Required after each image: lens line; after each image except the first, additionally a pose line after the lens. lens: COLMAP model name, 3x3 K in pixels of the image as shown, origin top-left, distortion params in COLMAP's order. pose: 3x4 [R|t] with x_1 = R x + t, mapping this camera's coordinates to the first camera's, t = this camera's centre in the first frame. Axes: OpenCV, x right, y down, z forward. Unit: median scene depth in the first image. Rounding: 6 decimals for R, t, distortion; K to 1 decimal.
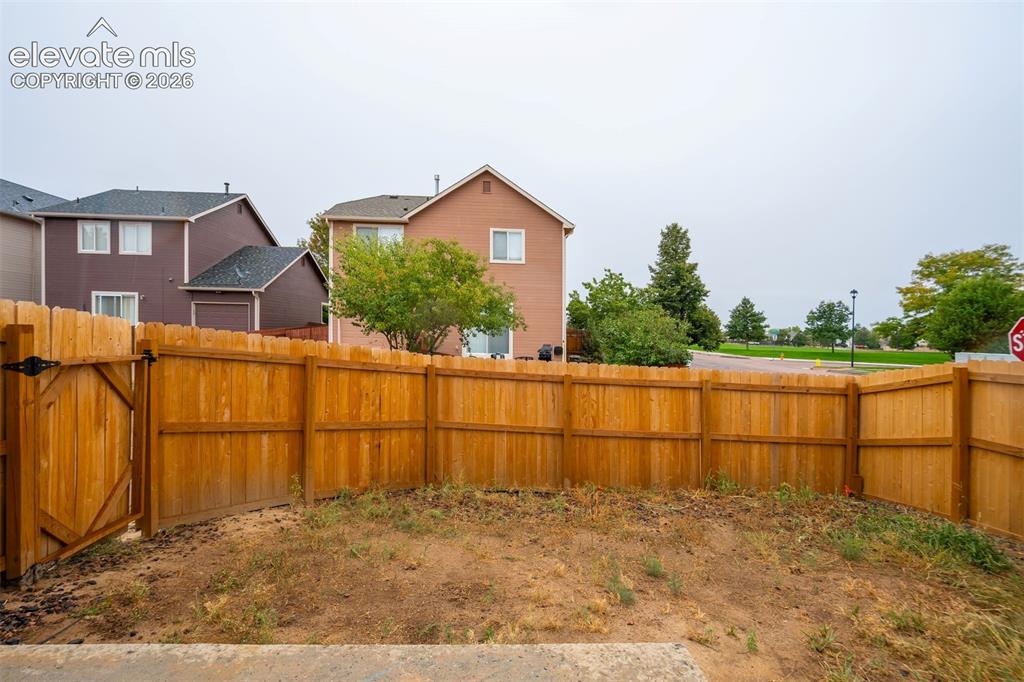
lens RADIAL K [[493.6, 0, 504.5], [0, 493.6, 331.8], [0, 0, 1]] dist [-0.027234, 0.008319]
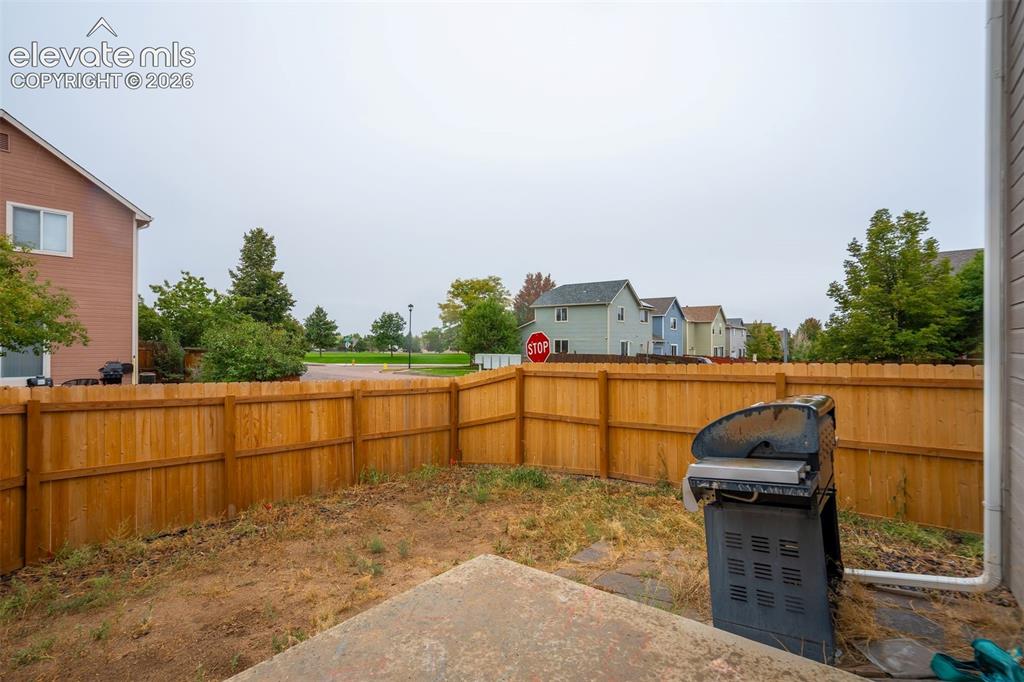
lens RADIAL K [[491.9, 0, 512.7], [0, 491.9, 344.0], [0, 0, 1]] dist [-0.000485, 0.002415]
pose [[0.671394, -0.016814, 0.740910, -0.193141], [0.010334, 0.999858, 0.013325, -0.018873], [-0.741028, -0.001290, 0.671472, -0.040475]]
